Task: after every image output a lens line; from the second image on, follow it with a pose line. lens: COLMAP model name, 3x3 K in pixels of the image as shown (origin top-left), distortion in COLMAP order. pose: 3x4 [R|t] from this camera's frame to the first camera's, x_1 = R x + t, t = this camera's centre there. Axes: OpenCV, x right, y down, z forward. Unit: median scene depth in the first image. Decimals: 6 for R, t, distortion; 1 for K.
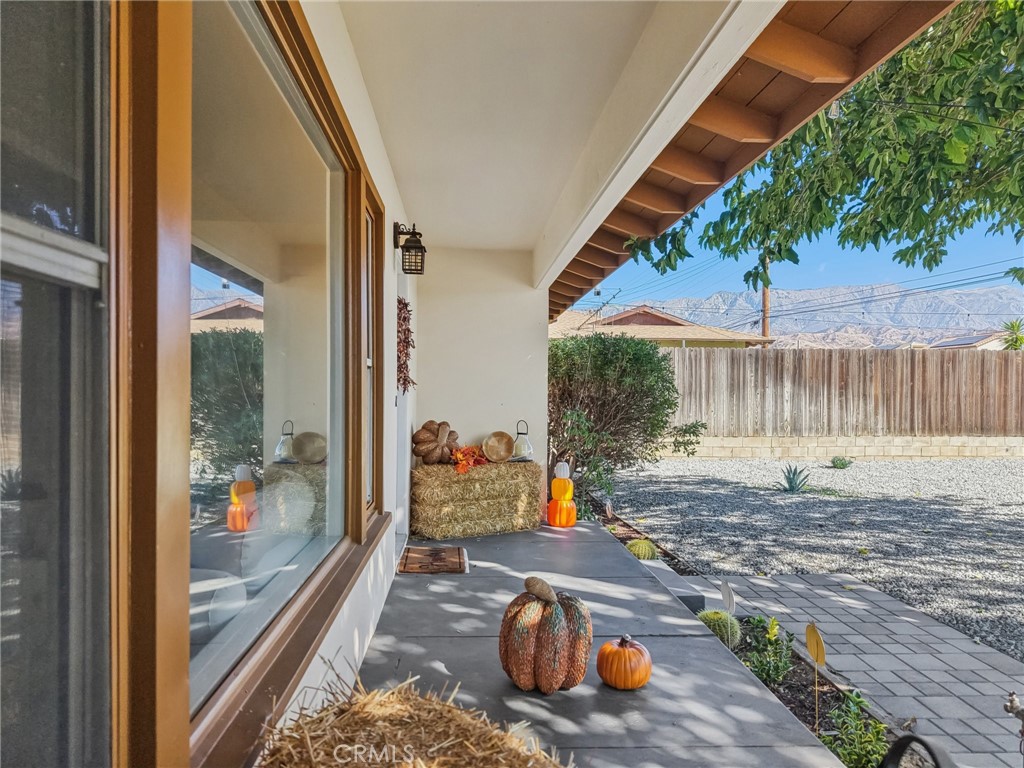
lens RADIAL K [[685.6, 0, 511.0], [0, 685.6, 393.1], [0, 0, 1]] dist [0.029794, -0.034296]
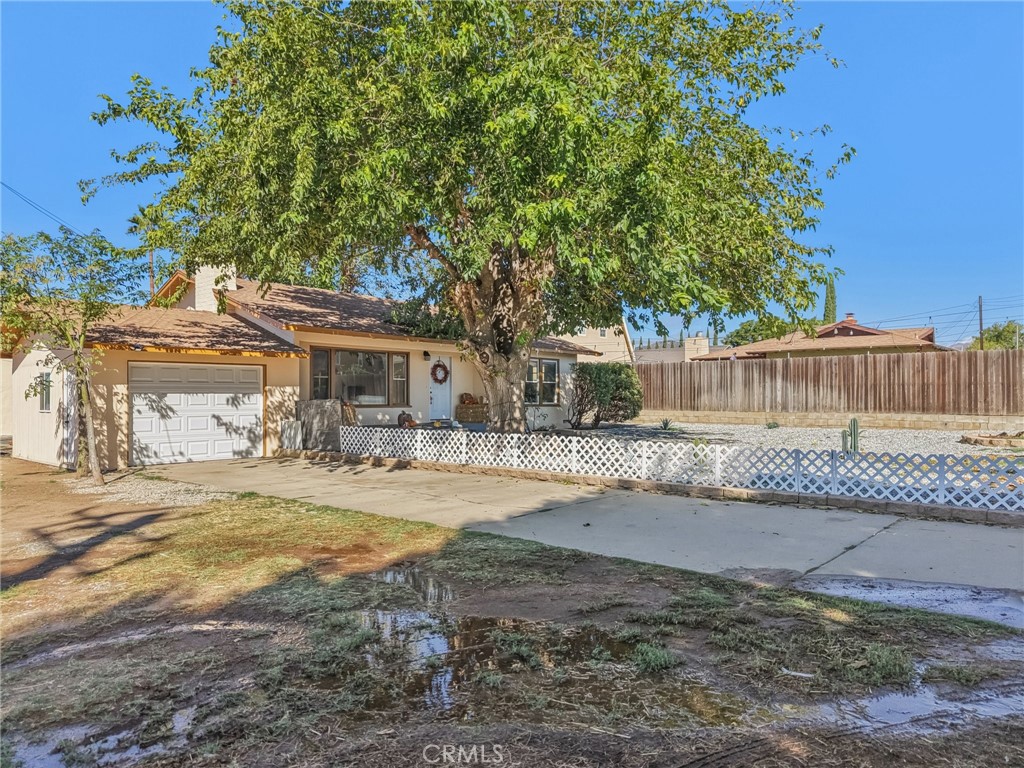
lens RADIAL K [[678.5, 0, 511.1], [0, 678.5, 396.8], [0, 0, 1]] dist [0.026880, -0.035371]
pose [[0.705554, -0.008330, -0.708607, 1.097815], [0.003277, 0.999959, -0.008492, 0.037831], [0.708649, 0.003669, 0.705552, -0.587679]]
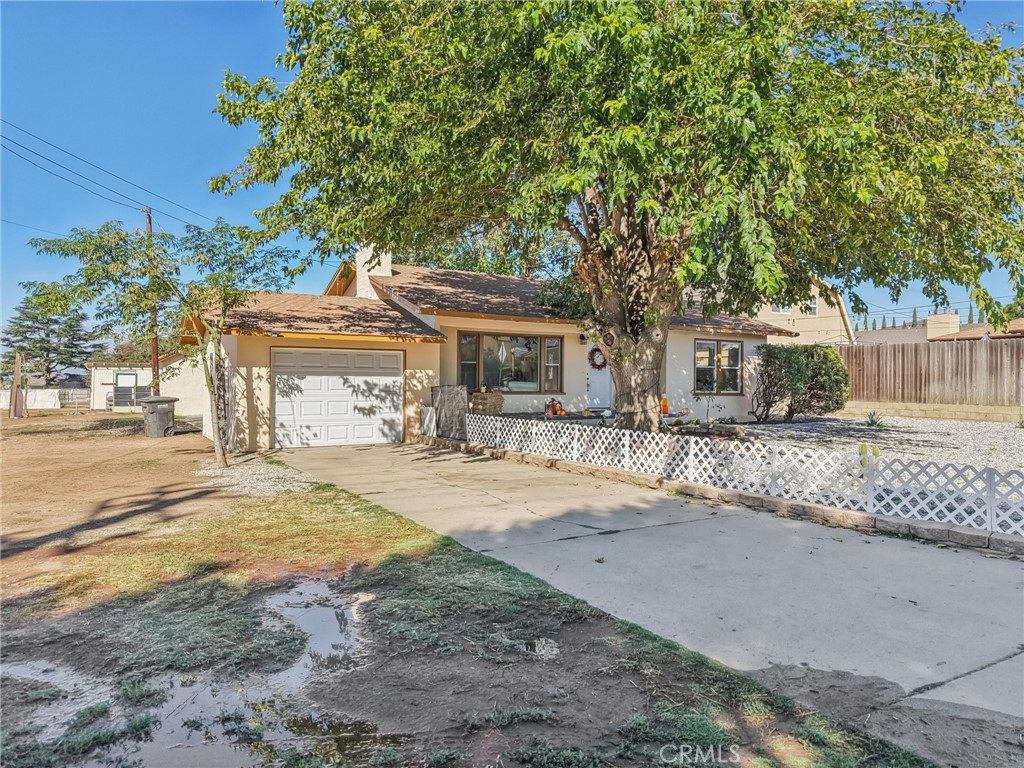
lens RADIAL K [[685.6, 0, 511.0], [0, 685.6, 393.1], [0, 0, 1]] dist [0.029794, -0.034296]
pose [[0.456401, 0.010595, -0.889711, 1.085484], [-0.007936, 0.999938, 0.007836, 0.034477], [0.889739, 0.003485, 0.456457, -0.439034]]
